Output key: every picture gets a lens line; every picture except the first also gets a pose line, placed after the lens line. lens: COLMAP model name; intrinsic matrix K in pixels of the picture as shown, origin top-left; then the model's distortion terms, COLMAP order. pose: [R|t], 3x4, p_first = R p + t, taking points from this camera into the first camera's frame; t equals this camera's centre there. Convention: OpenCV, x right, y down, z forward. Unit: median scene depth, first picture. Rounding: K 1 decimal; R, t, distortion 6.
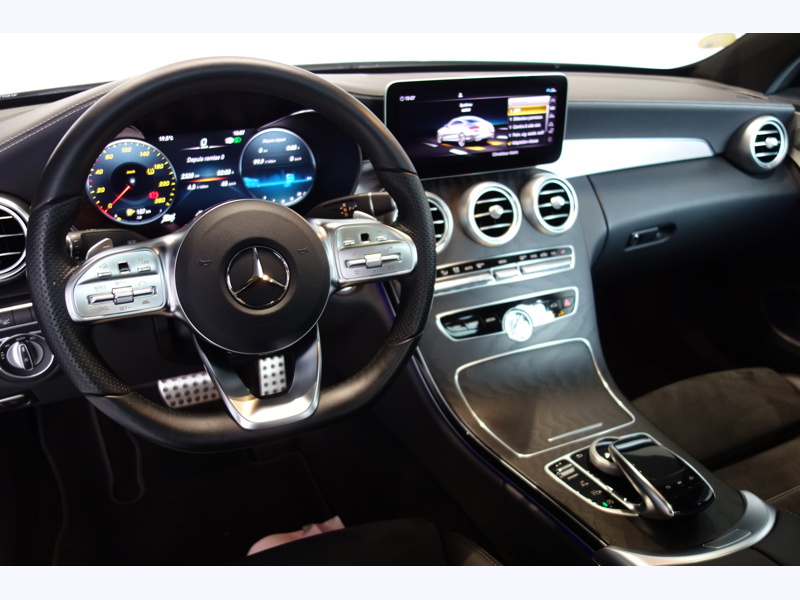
lens RADIAL K [[629.7, 0, 402.7], [0, 629.7, 297.9], [0, 0, 1]] dist [0.008005, -0.022170]
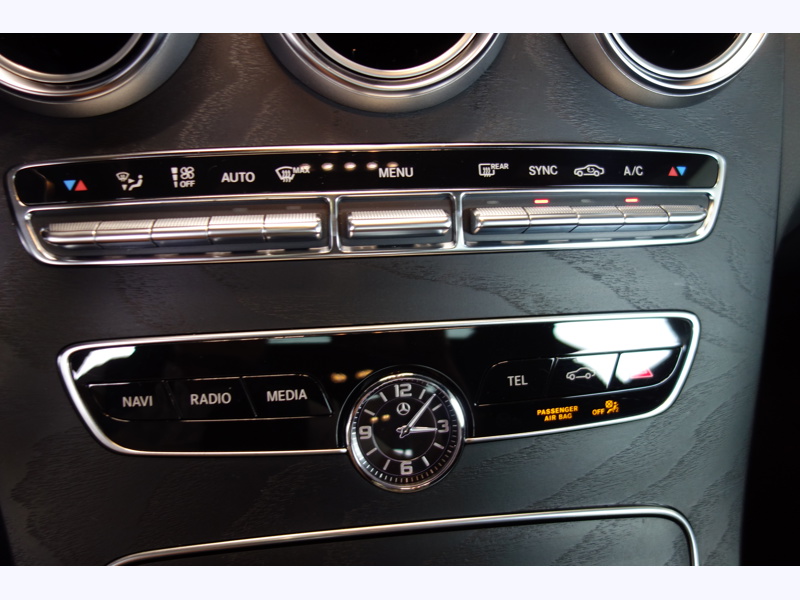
lens RADIAL K [[629.7, 0, 399.2], [0, 629.7, 300.7], [0, 0, 1]] dist [0.008005, -0.022170]
pose [[0.951786, 0.194799, -0.236976, 0.251039], [-0.153429, 0.971228, 0.182140, -0.058983], [0.265638, -0.136999, 0.954289, 0.826381]]
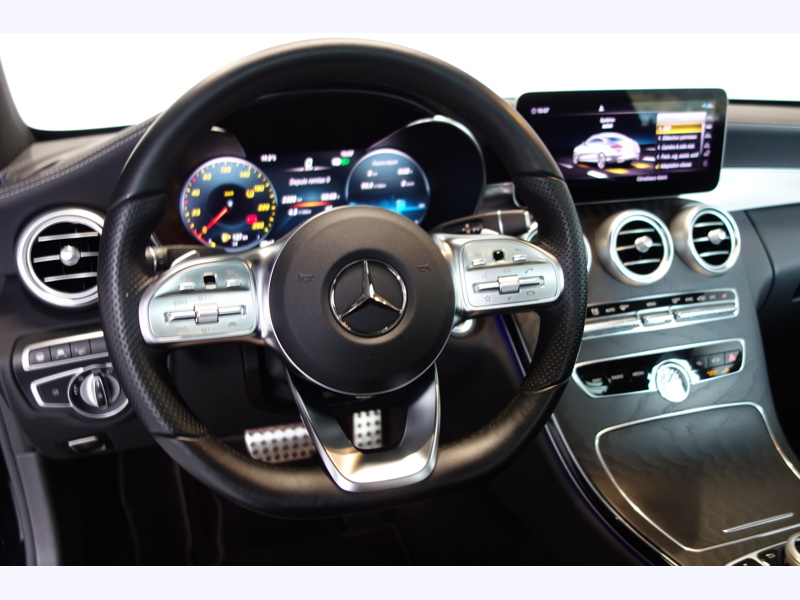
lens RADIAL K [[629.7, 0, 406.2], [0, 629.7, 300.4], [0, 0, 1]] dist [0.008005, -0.022170]
pose [[0.990509, 0.019488, -0.136059, -0.052277], [-0.033941, 0.993921, -0.104730, 0.038325], [0.133191, 0.108354, 0.985150, 0.155943]]
